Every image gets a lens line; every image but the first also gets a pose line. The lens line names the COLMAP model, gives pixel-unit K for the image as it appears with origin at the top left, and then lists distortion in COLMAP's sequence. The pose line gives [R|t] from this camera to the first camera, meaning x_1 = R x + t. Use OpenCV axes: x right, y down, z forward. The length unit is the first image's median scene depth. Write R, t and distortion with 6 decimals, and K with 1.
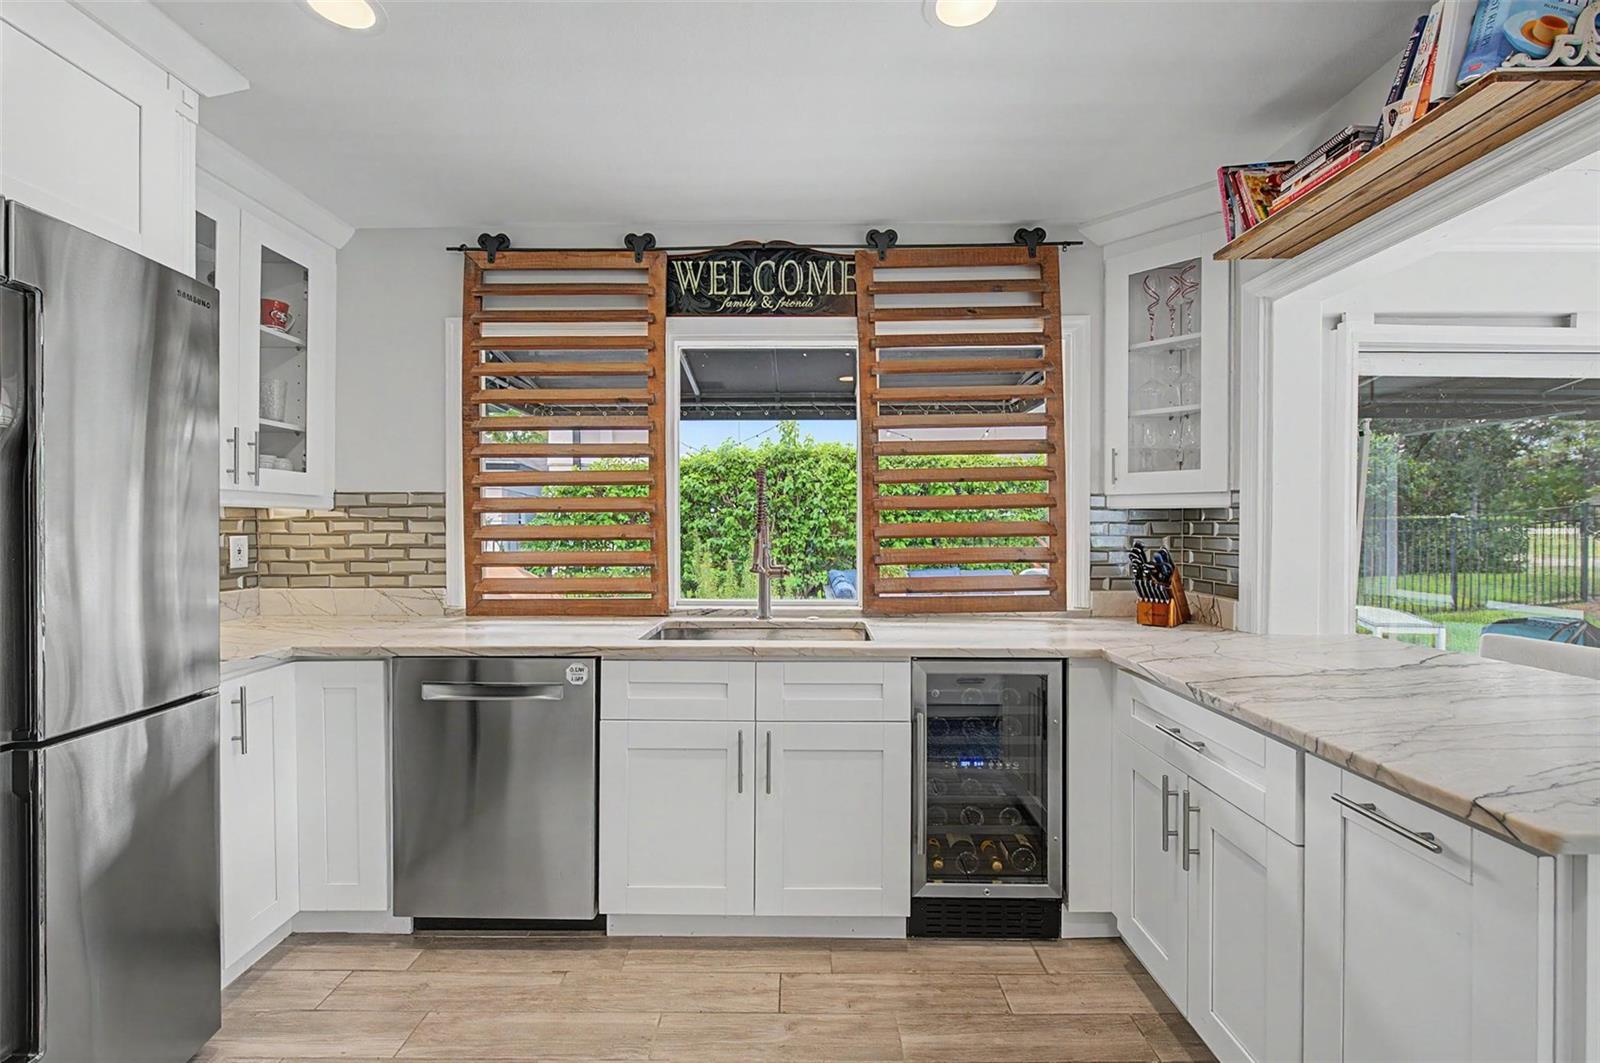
lens RADIAL K [[660.8, 0, 798.7], [0, 660.8, 526.4], [0, 0, 1]] dist [0.000729, -0.000384]
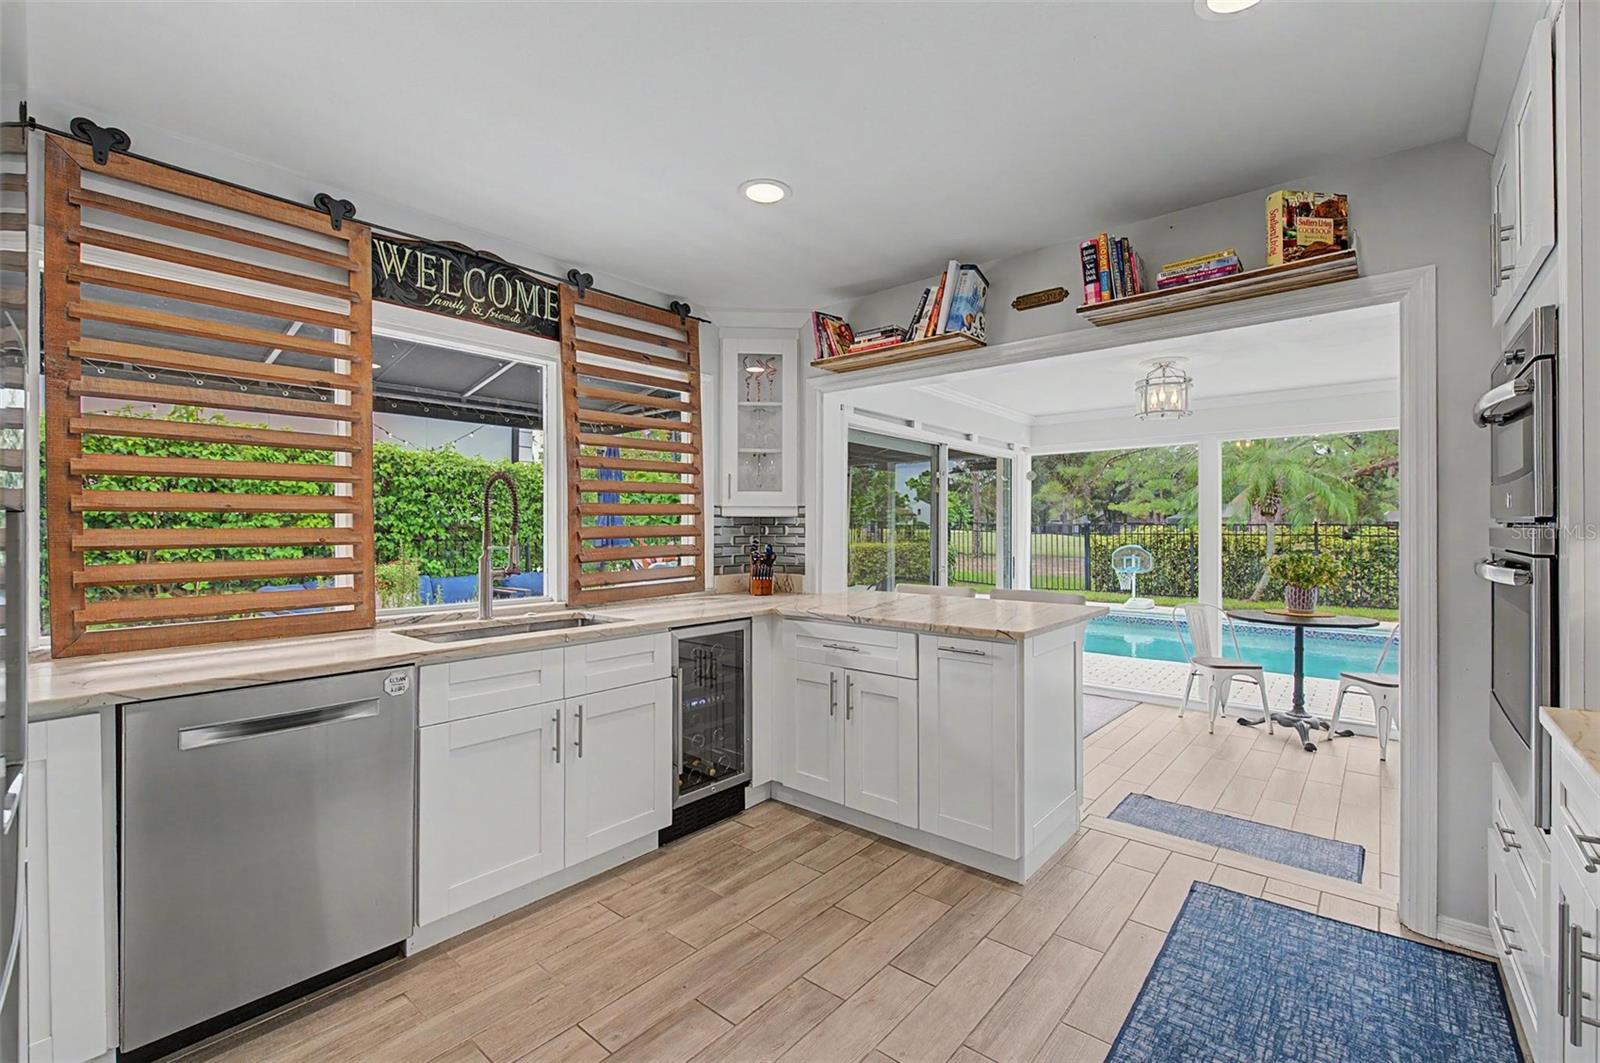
lens RADIAL K [[687.9, 0, 798.9], [0, 687.9, 529.4], [0, 0, 1]] dist [0.007844, -0.006689]
pose [[0.646504, -0.002172, 0.762908, -0.546661], [0.003684, 0.999993, -0.000274, 0.002304], [-0.762902, 0.002988, 0.646507, -0.063655]]
